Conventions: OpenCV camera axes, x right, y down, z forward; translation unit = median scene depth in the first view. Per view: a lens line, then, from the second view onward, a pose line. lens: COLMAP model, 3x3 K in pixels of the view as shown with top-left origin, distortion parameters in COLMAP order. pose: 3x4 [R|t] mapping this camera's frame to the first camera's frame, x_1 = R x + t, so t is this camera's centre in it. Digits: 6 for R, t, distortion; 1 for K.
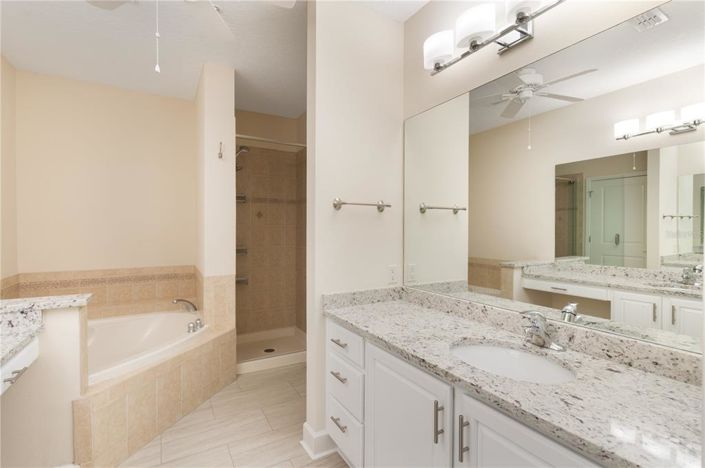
lens RADIAL K [[328.4, 0, 363.6], [0, 328.4, 226.3], [0, 0, 1]] dist [-0.000011, 0.001796]
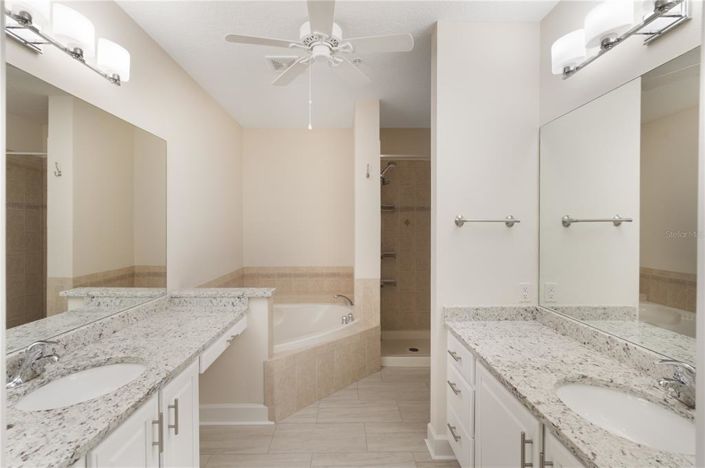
lens RADIAL K [[328.4, 0, 360.9], [0, 328.4, 224.3], [0, 0, 1]] dist [-0.000011, 0.001796]
pose [[0.882539, -0.002651, -0.470231, 0.134775], [-0.000388, 0.999980, -0.006364, -0.050605], [0.470239, 0.005799, 0.882520, -0.063698]]
